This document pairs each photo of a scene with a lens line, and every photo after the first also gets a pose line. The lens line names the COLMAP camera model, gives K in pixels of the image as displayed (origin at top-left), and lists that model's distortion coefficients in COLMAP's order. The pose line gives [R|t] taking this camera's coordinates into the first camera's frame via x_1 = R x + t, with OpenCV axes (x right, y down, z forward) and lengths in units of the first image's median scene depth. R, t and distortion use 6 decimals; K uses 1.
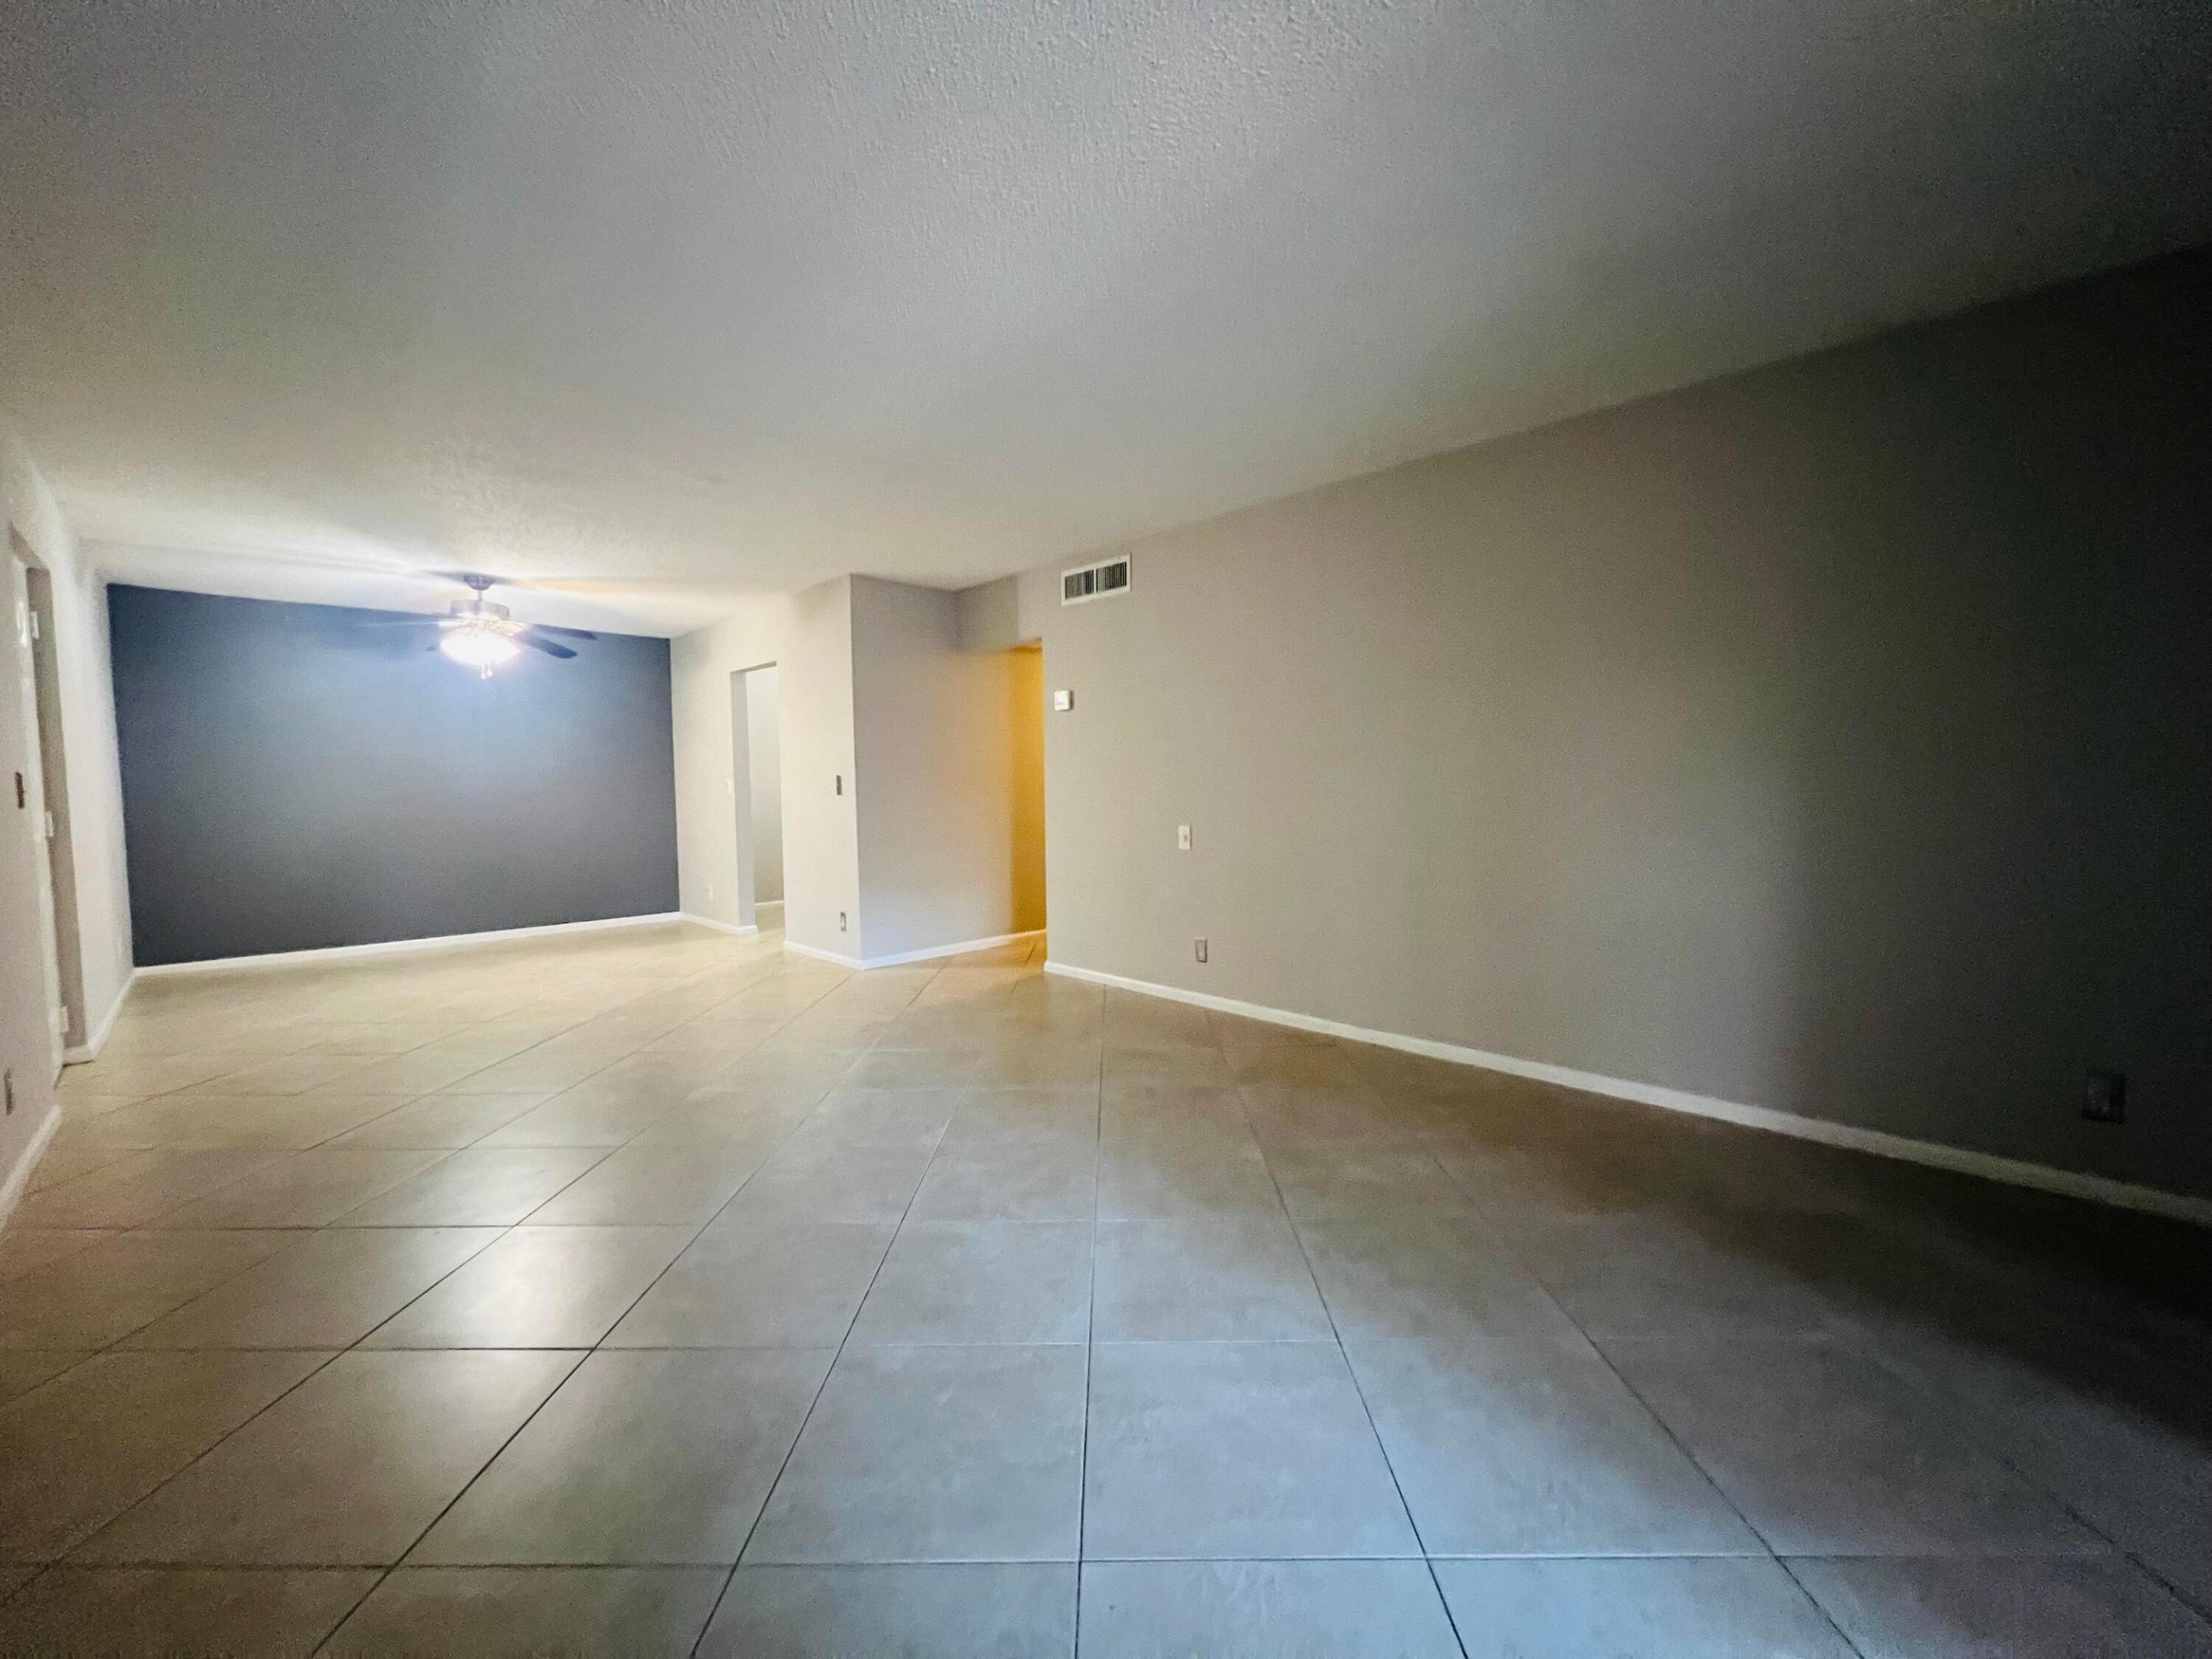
lens RADIAL K [[885.6, 0, 1106.0], [0, 885.6, 829.5], [0, 0, 1]] dist [-0.000378, 0.000083]
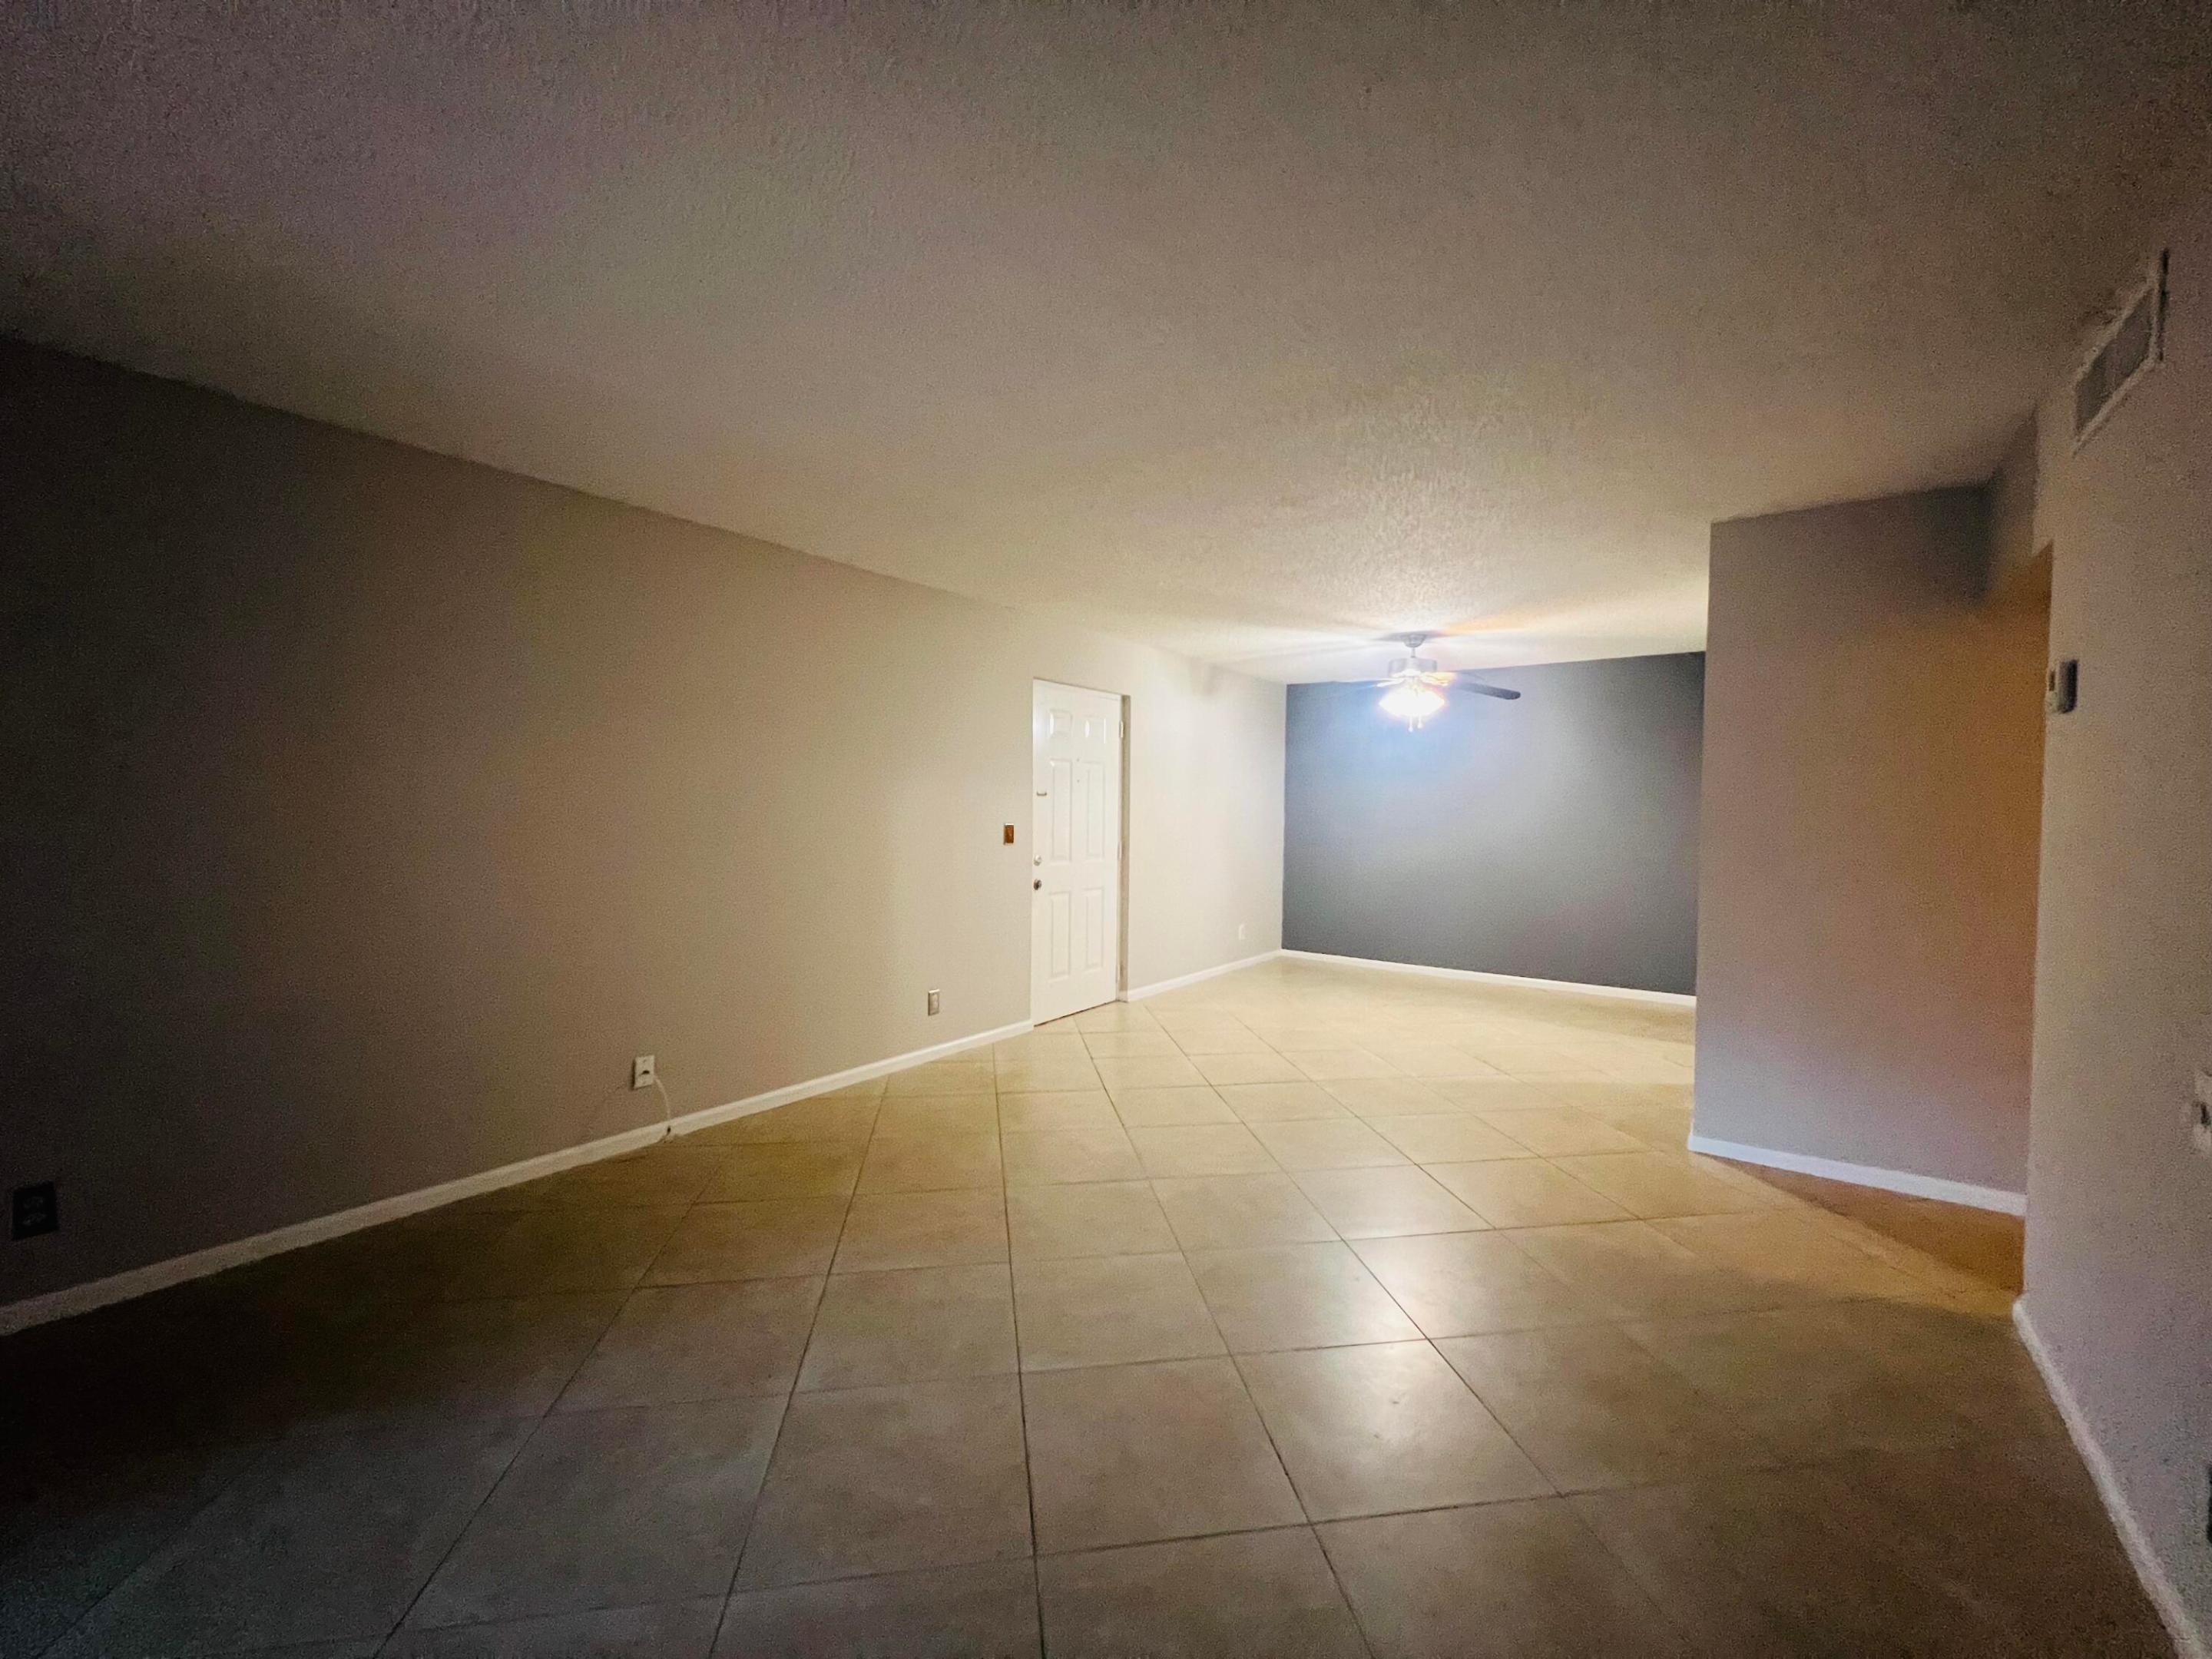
lens RADIAL K [[885.1, 0, 1106.0], [0, 885.1, 829.5], [0, 0, 1]] dist [-0.001182, -0.000587]
pose [[0.157781, 0.040863, -0.986628, 0.275311], [-0.064507, 0.997436, 0.030995, -0.063883], [0.985365, 0.058754, 0.160012, 0.481186]]
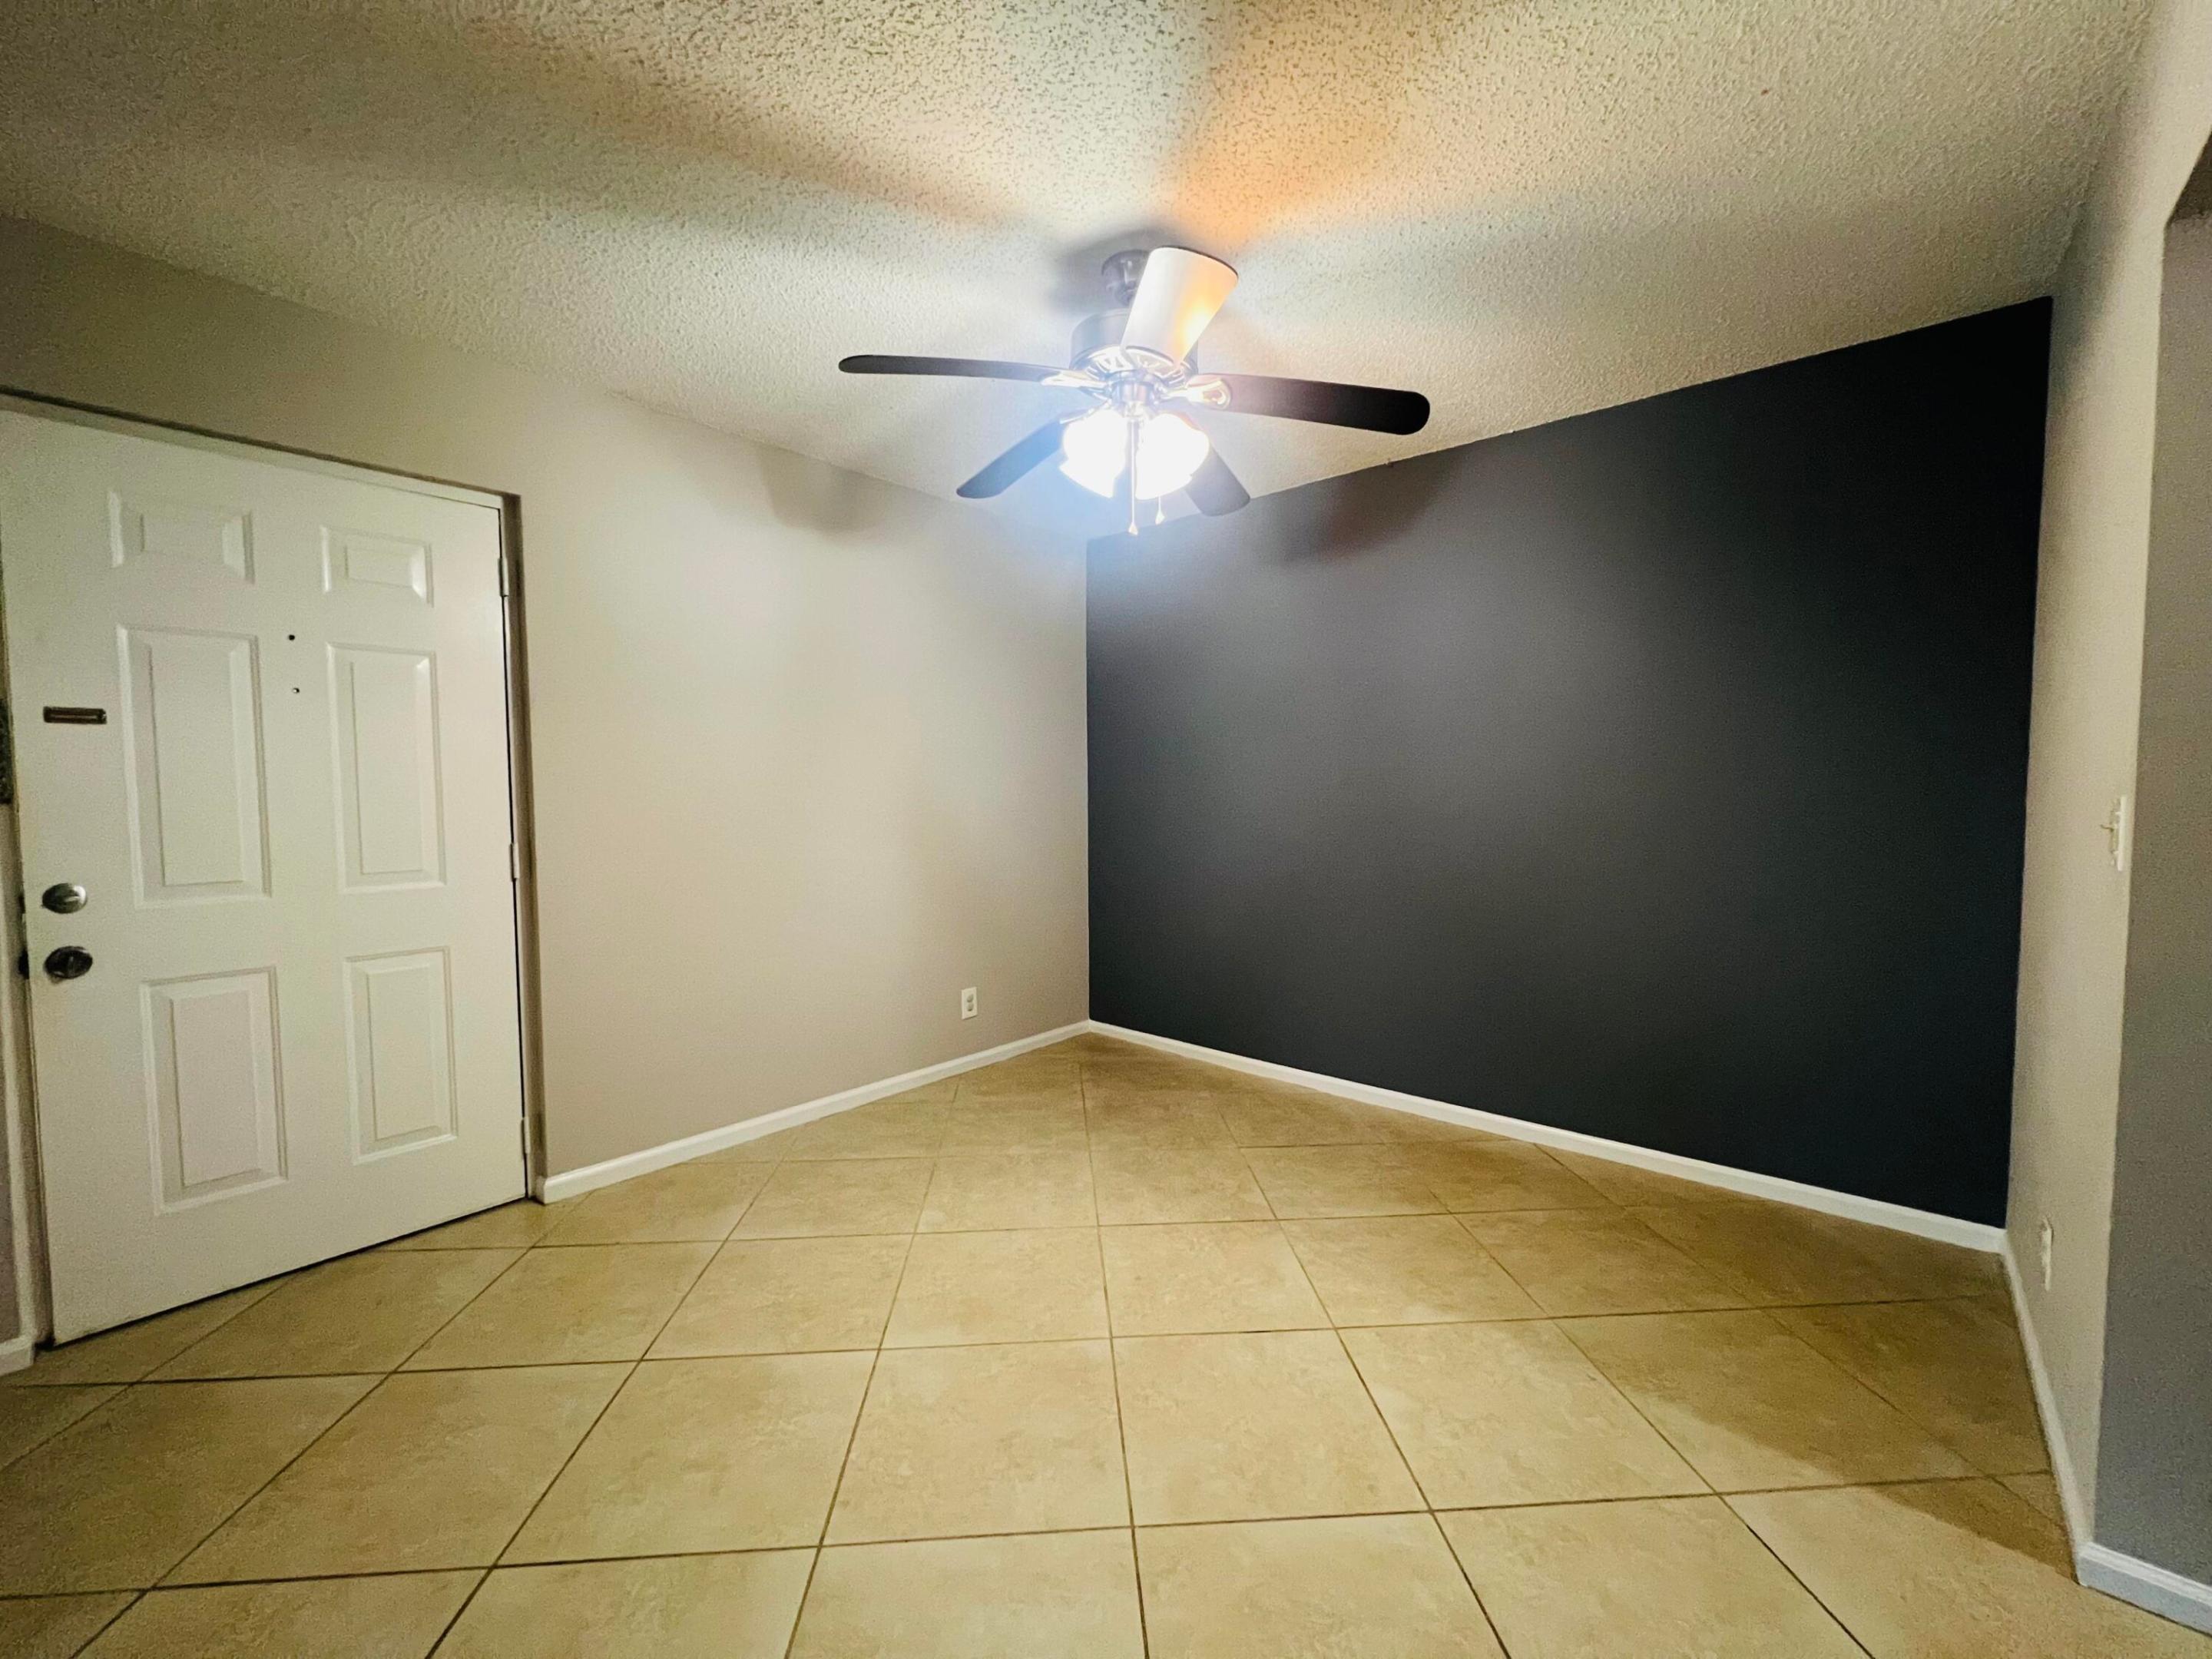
lens RADIAL K [[885.6, 0, 1106.0], [0, 885.6, 829.5], [0, 0, 1]] dist [-0.000378, 0.000083]
pose [[0.081135, 0.061423, -0.994809, -0.308597], [-0.048008, 0.997182, 0.057654, -0.063457], [0.995546, 0.043081, 0.083856, 0.952682]]
